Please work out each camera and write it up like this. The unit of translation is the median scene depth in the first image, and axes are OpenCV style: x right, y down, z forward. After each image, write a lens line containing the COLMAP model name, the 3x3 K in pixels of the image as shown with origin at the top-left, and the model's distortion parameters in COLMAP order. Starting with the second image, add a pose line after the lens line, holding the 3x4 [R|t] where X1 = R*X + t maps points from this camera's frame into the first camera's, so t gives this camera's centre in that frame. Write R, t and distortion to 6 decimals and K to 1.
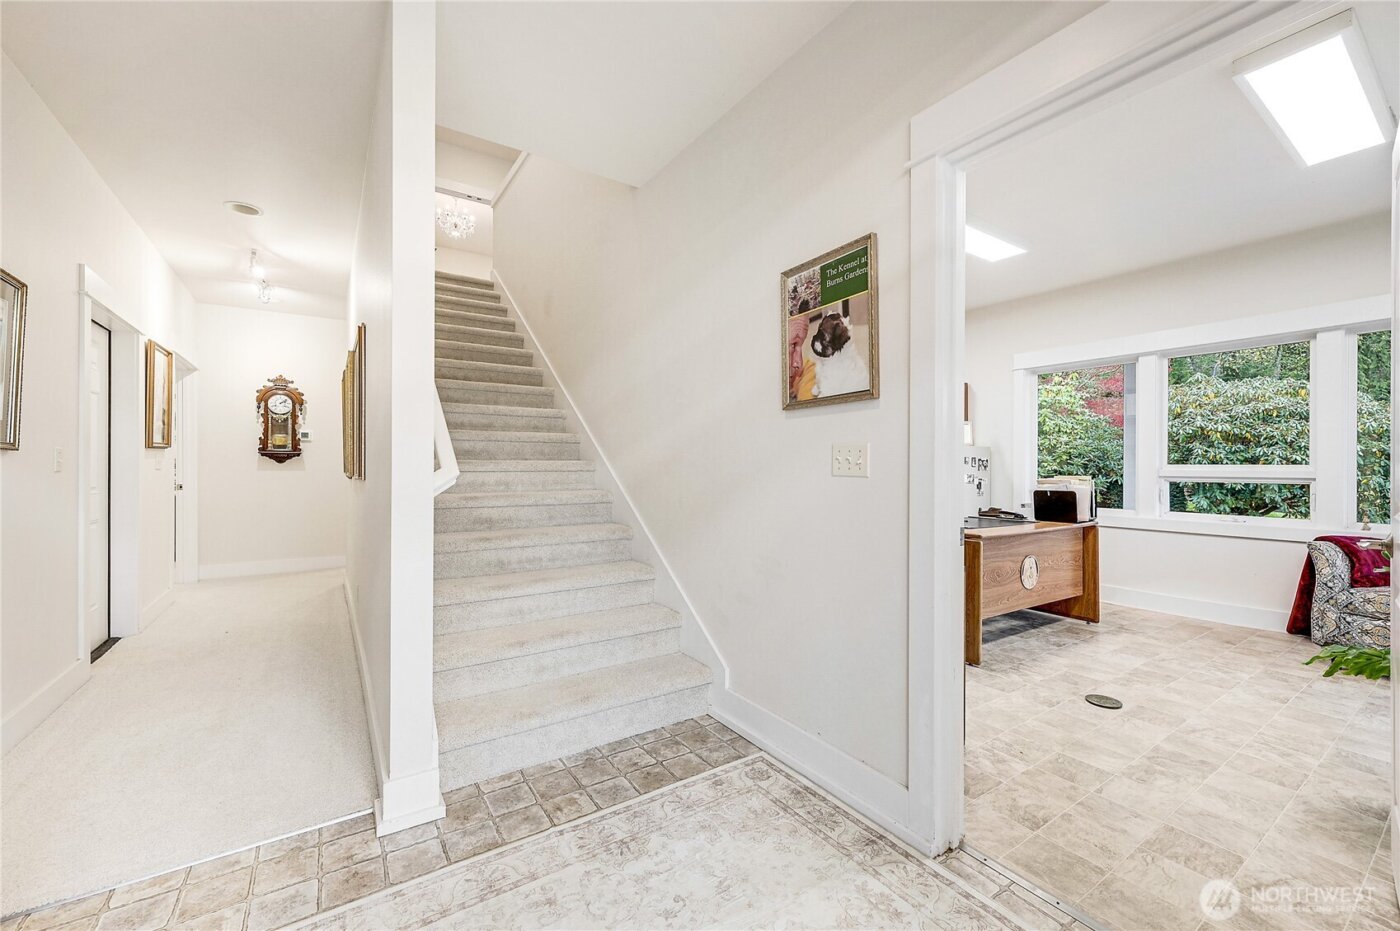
lens RADIAL K [[559.9, 0, 705.8], [0, 559.9, 465.4], [0, 0, 1]] dist [-0.000927, -0.000295]
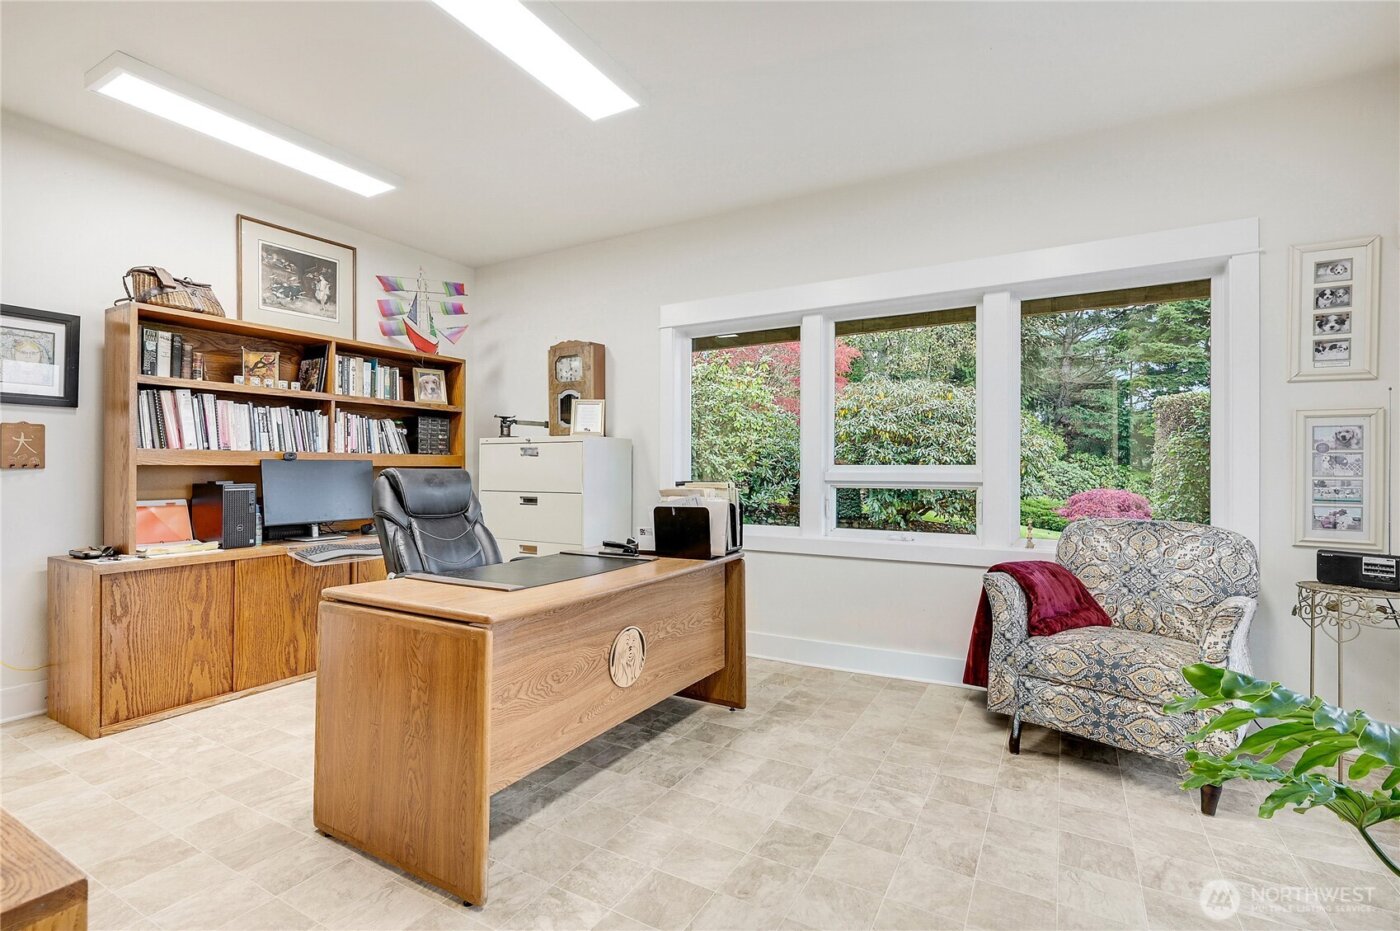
lens RADIAL K [[611.9, 0, 727.5], [0, 611.9, 469.9], [0, 0, 1]] dist [-0.001363, -0.000209]
pose [[0.884392, -0.003030, 0.466735, 0.352519], [0.001242, 0.999991, 0.004137, 0.002063], [-0.466743, -0.003079, 0.884388, 0.382170]]
